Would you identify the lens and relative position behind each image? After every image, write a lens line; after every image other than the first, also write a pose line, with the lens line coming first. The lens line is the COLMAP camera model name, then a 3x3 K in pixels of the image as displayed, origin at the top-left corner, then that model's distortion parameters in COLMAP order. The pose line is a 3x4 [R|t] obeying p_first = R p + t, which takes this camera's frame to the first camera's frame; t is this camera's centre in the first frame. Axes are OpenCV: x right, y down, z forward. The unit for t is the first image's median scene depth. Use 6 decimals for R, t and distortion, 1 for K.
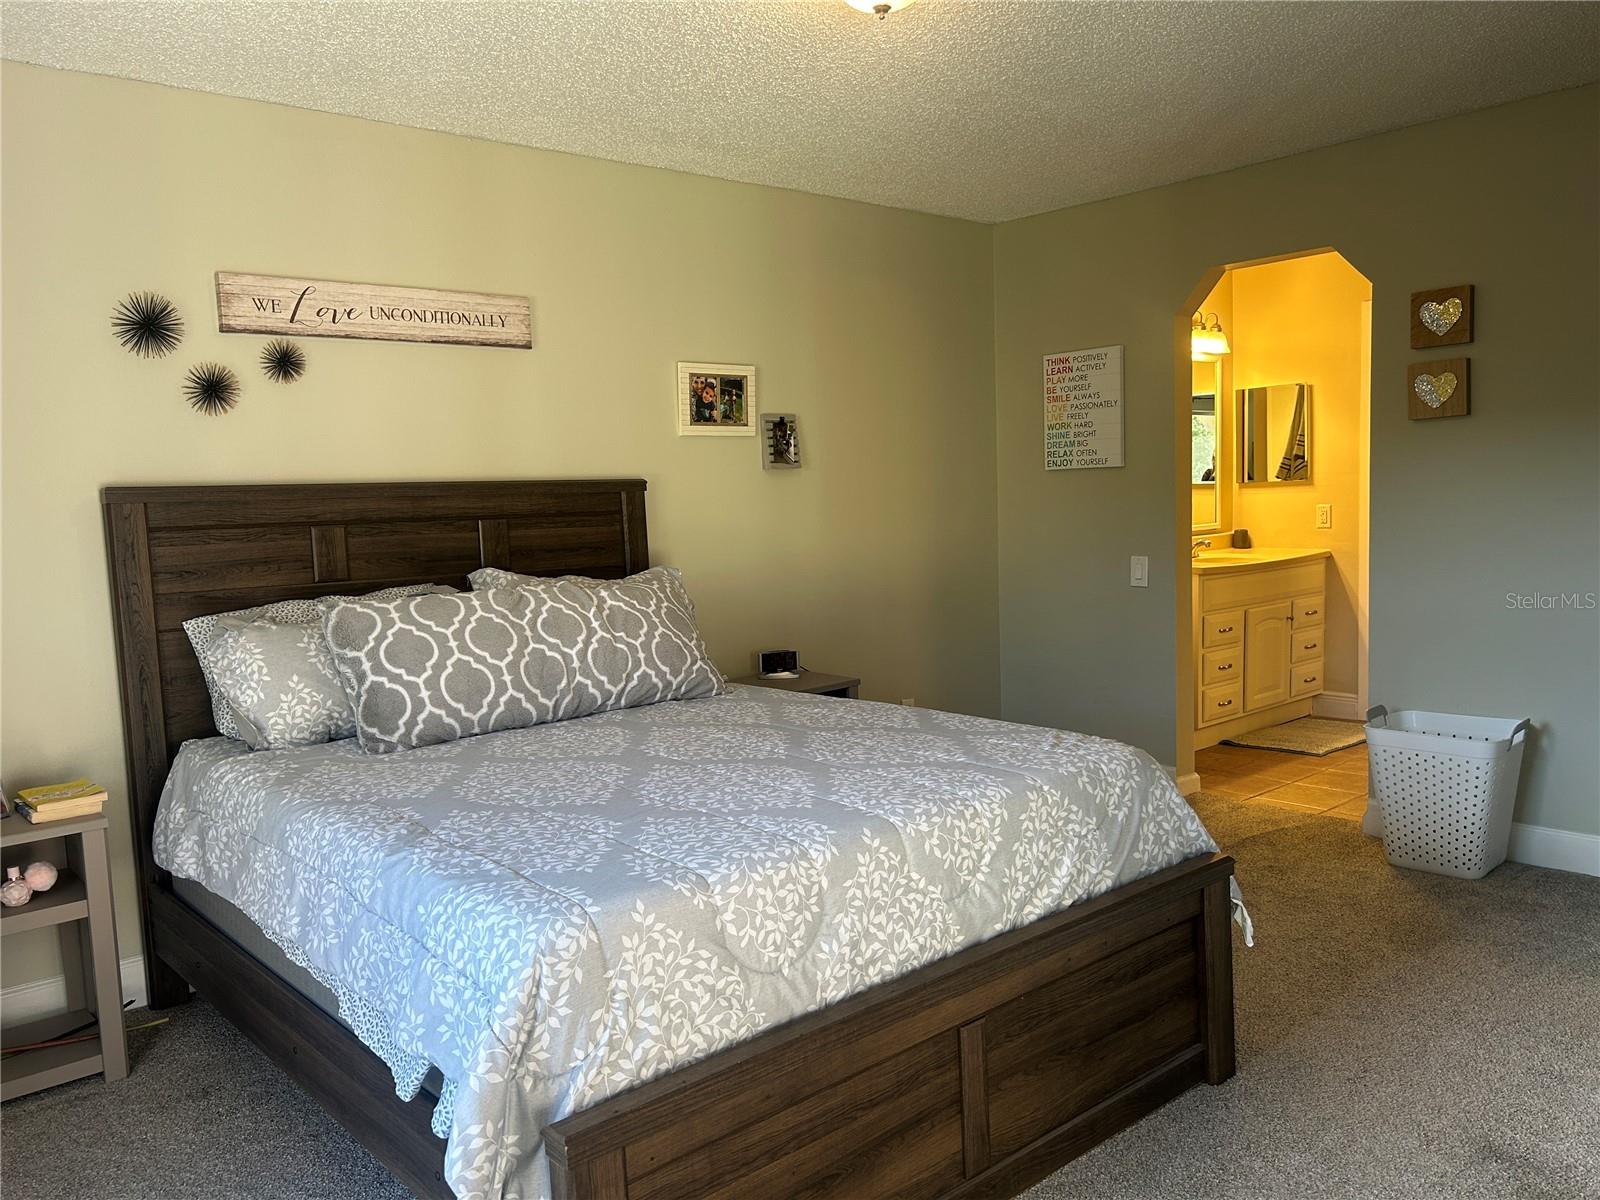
lens RADIAL K [[1211.1, 0, 800.2], [0, 1211.1, 609.6], [0, 0, 1]] dist [0.040091, -0.020669]
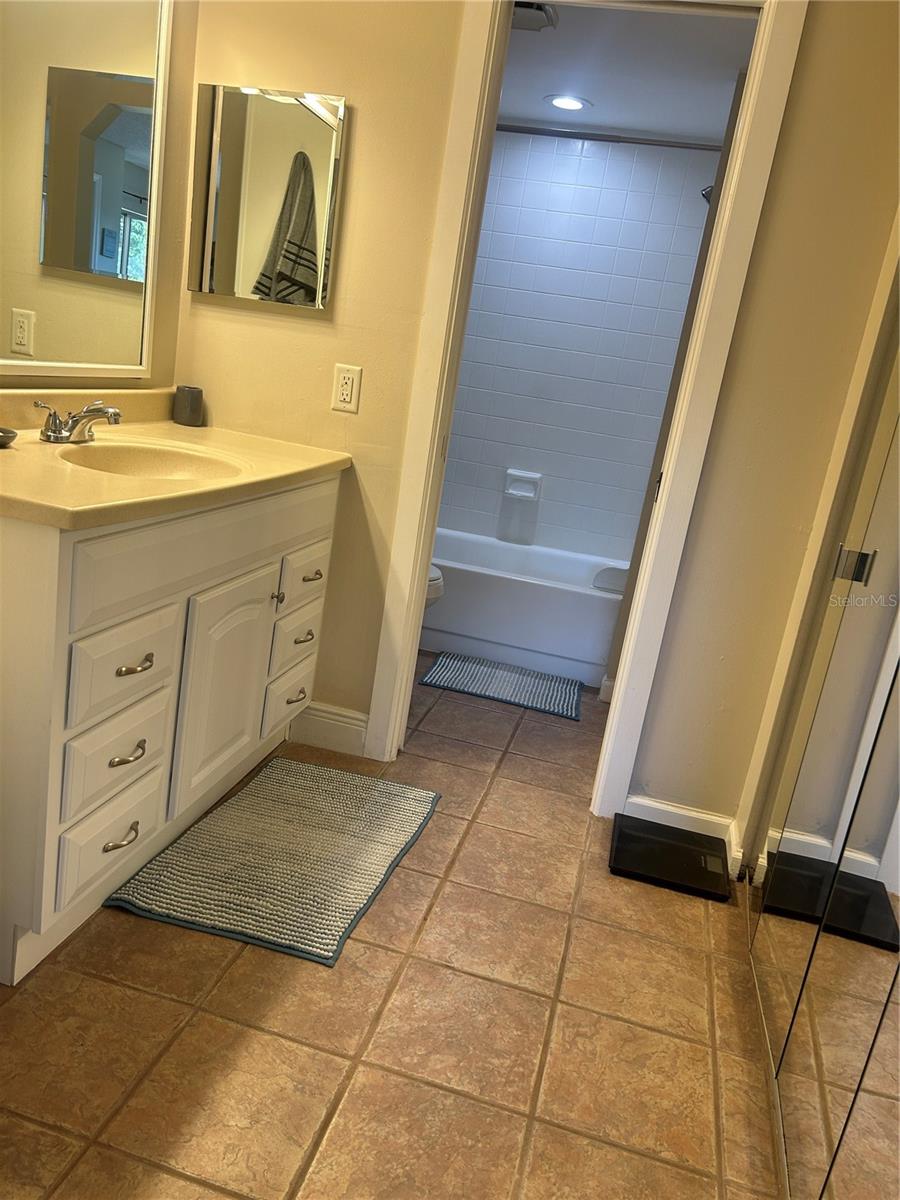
lens RADIAL K [[908.3, 0, 453.5], [0, 908.3, 603.8], [0, 0, 1]] dist [0.040091, -0.020669]
pose [[0.797939, 0.001997, 0.602735, 0.226129], [-0.122373, 0.979704, 0.158759, -0.052496], [-0.590185, -0.200439, 0.781988, 0.634367]]
